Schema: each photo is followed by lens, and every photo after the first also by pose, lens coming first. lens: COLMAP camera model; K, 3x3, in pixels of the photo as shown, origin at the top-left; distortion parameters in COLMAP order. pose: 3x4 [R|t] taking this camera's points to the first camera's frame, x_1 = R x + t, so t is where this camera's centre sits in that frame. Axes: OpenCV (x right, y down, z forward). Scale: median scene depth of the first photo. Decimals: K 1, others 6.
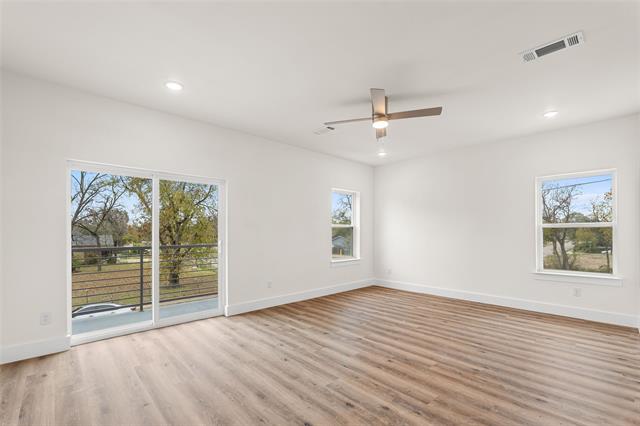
lens RADIAL K [[282.2, 0, 319.9], [0, 282.2, 227.5], [0, 0, 1]] dist [-0.000558, -0.000040]
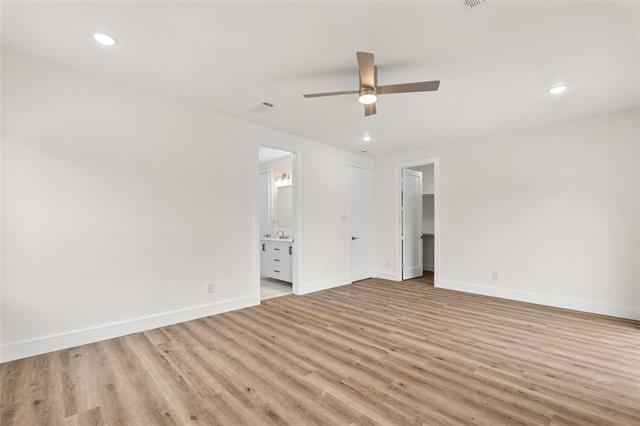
lens RADIAL K [[282.2, 0, 319.9], [0, 282.2, 227.5], [0, 0, 1]] dist [-0.000558, -0.000040]
pose [[-0.999575, -0.005194, -0.028675, 0.389268], [-0.004994, 0.999963, -0.007026, 0.031478], [0.028711, -0.006880, -0.999564, 1.850410]]
